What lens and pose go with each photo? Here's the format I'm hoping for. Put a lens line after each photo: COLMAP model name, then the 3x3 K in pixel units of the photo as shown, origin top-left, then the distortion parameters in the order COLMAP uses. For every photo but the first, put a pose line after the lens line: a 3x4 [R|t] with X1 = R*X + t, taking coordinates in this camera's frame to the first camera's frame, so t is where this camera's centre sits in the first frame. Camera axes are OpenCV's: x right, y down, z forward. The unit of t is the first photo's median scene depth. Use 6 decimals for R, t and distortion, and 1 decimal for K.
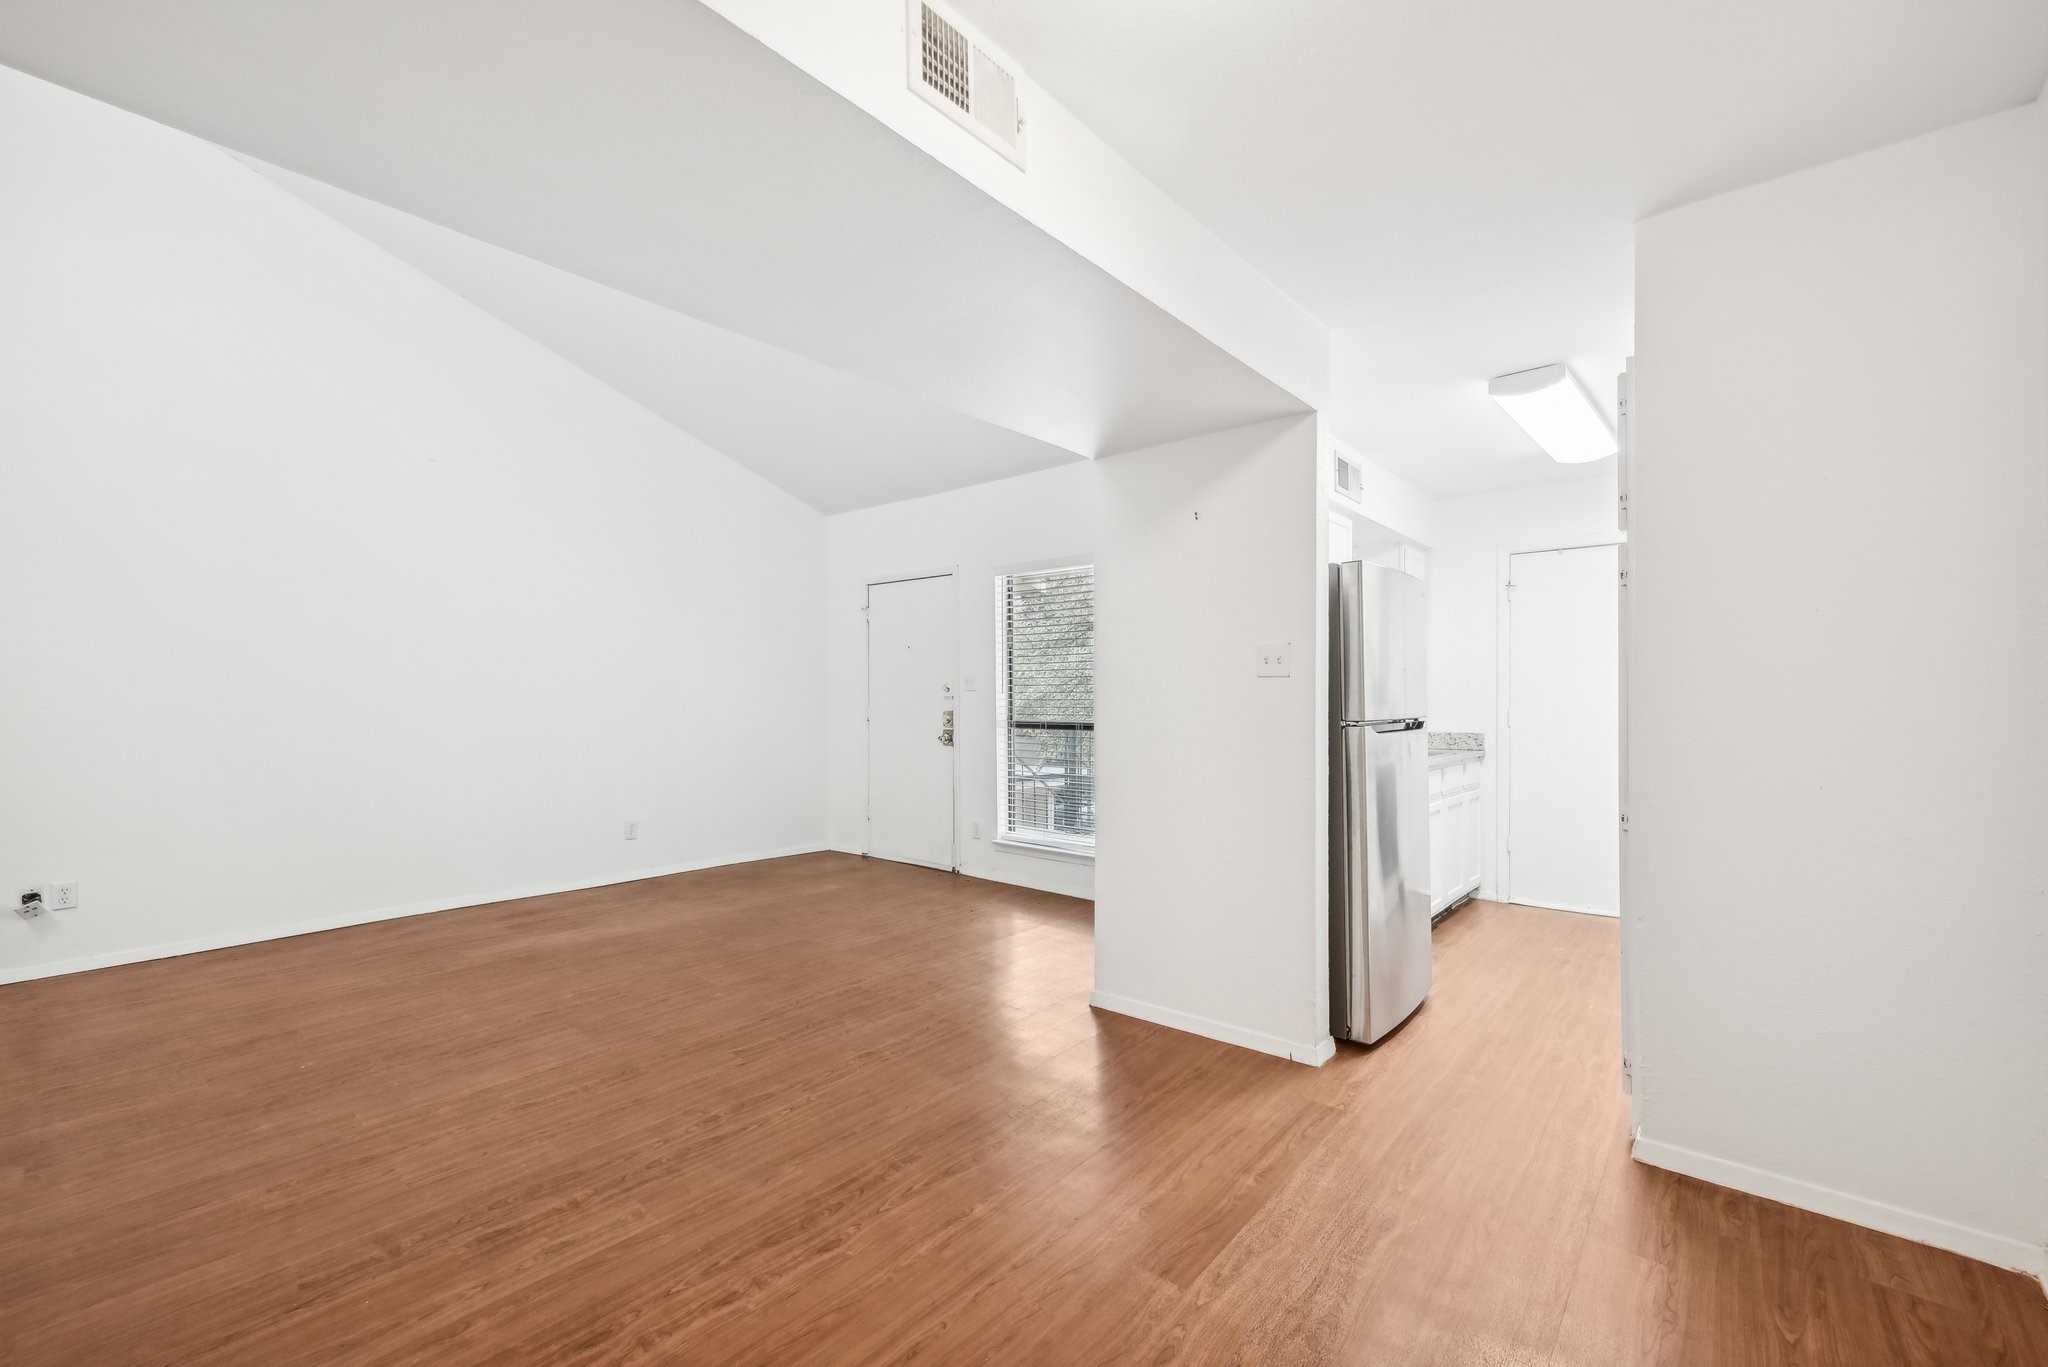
lens RADIAL K [[838.0, 0, 1026.4], [0, 838.0, 696.7], [0, 0, 1]] dist [-0.002619, 0.001554]
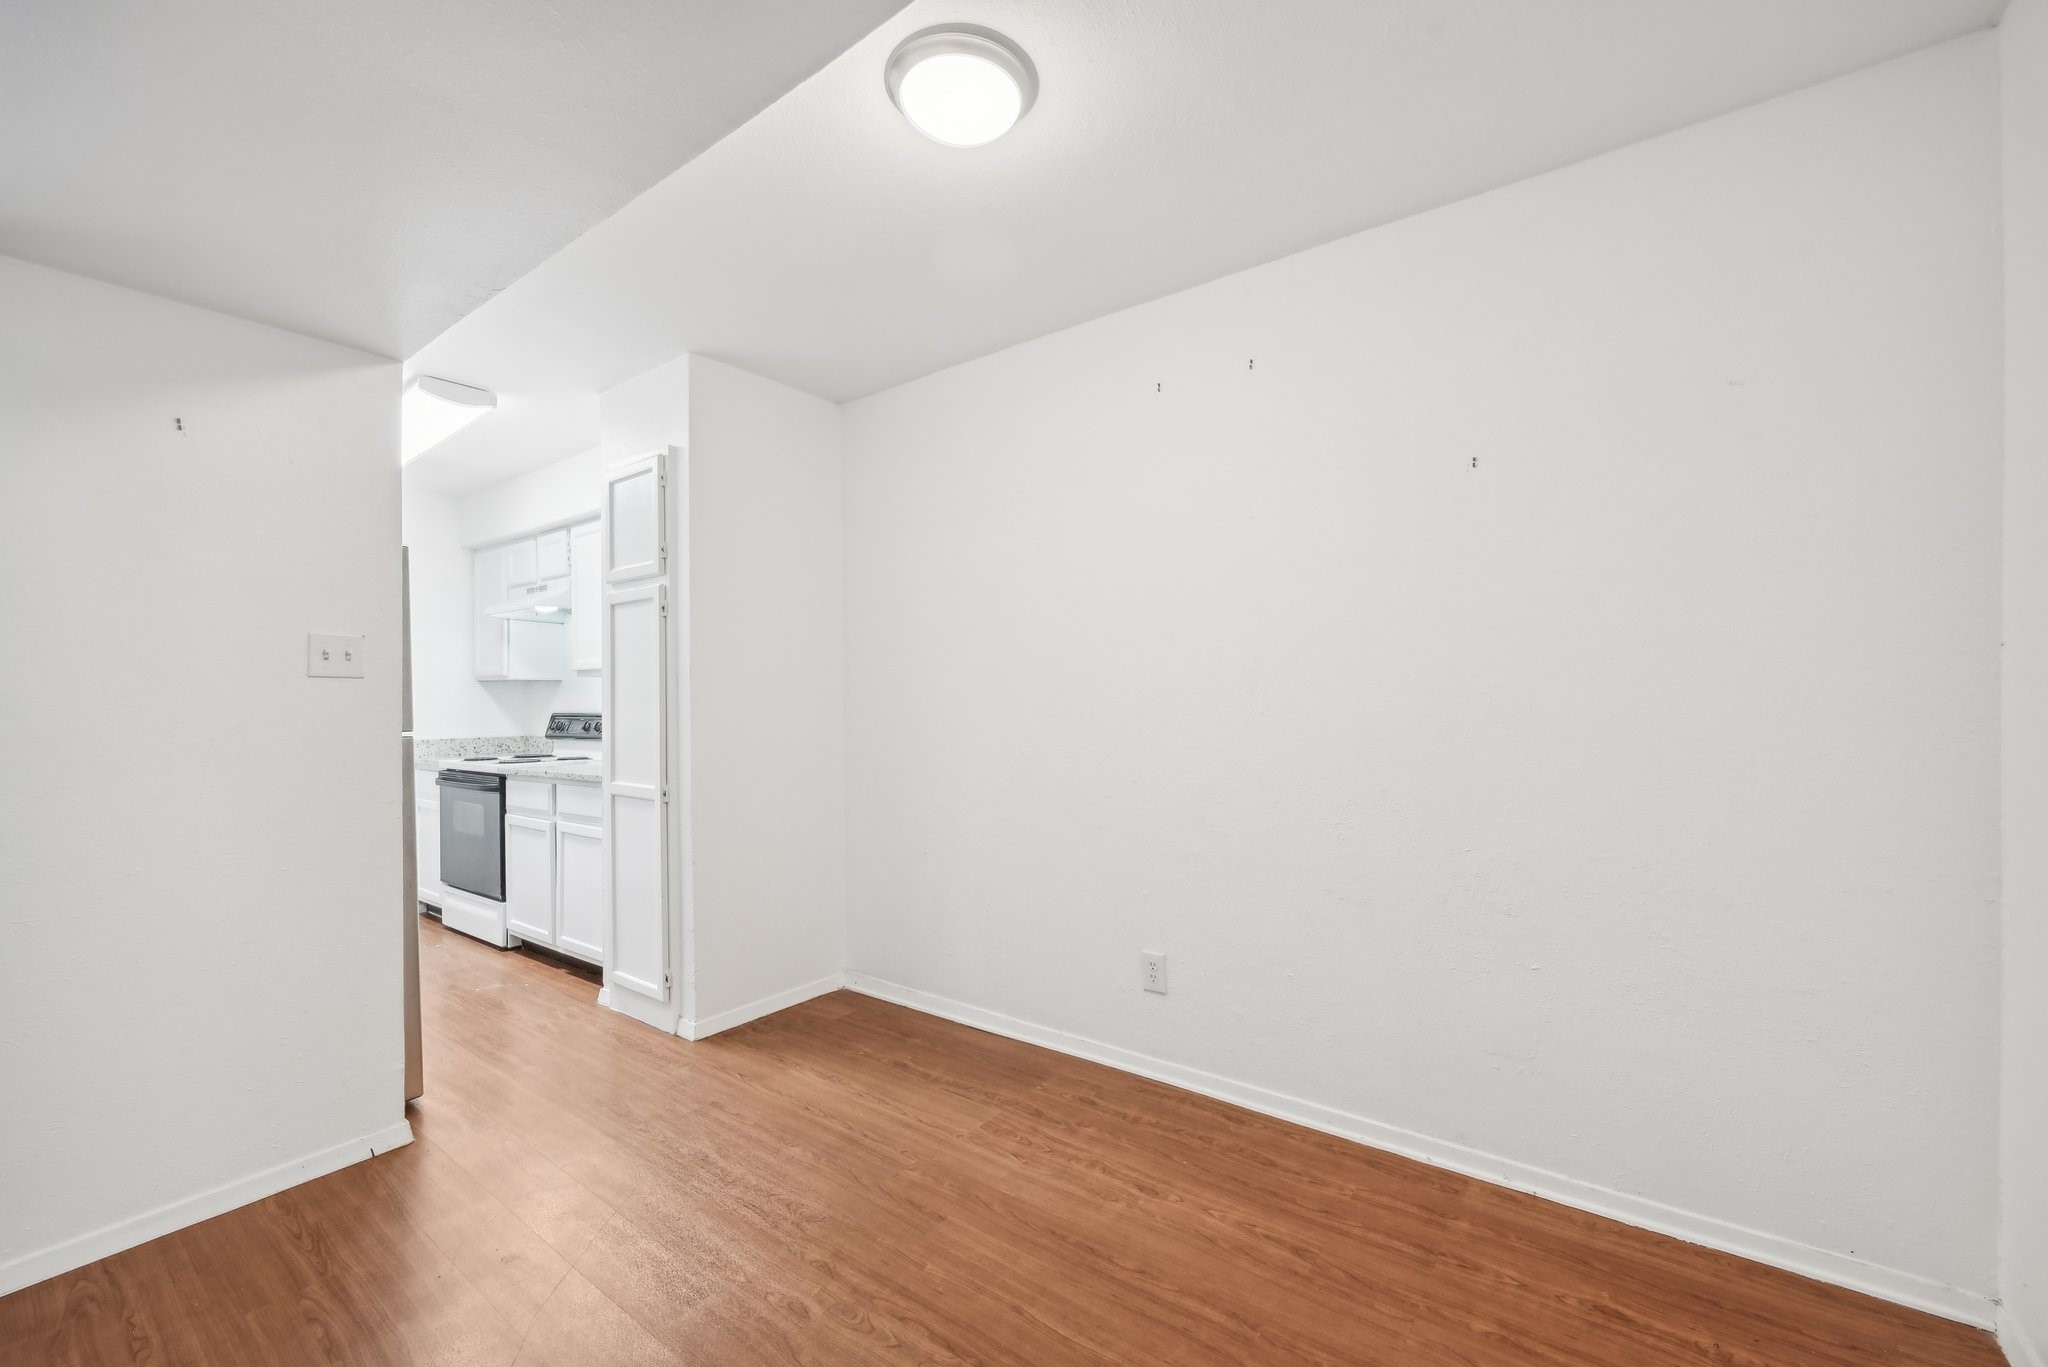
lens RADIAL K [[830.0, 0, 1018.2], [0, 830.0, 682.1], [0, 0, 1]] dist [-0.000099, 0.000544]
pose [[-0.042796, 0.017116, 0.998937, -0.396967], [0.010948, 0.999801, -0.016662, 0.000361], [-0.999024, 0.010224, -0.042975, 0.323328]]
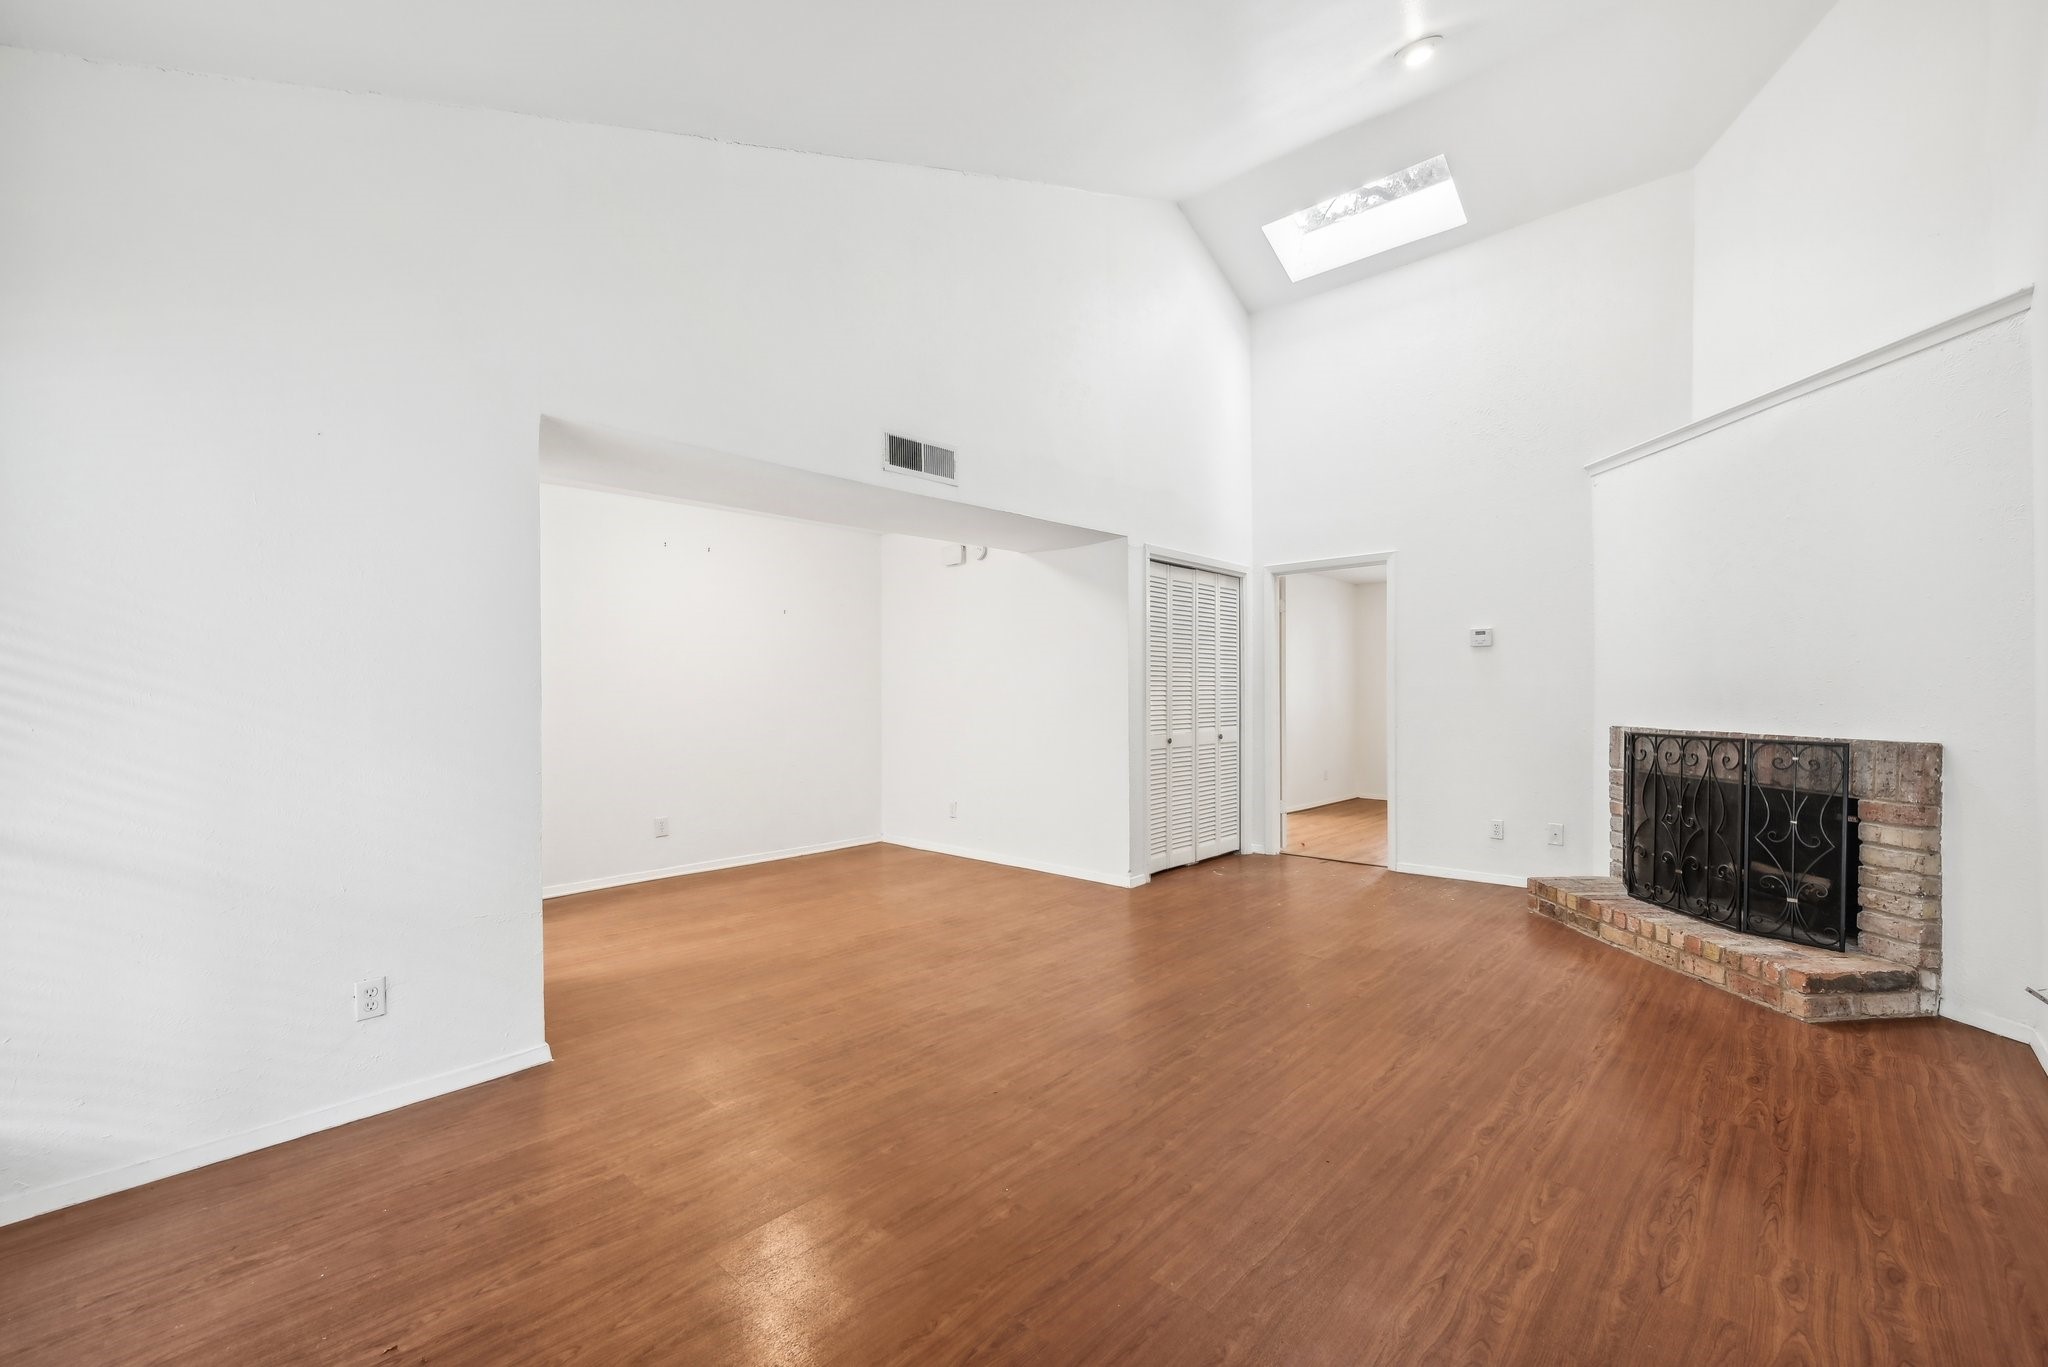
lens RADIAL K [[848.0, 0, 1030.7], [0, 848.0, 689.1], [0, 0, 1]] dist [0.002258, -0.000074]
pose [[-0.998777, 0.008293, 0.048740, -0.420725], [0.008337, 0.999965, 0.000697, 0.000431], [-0.048732, 0.001102, -0.998811, 1.706222]]
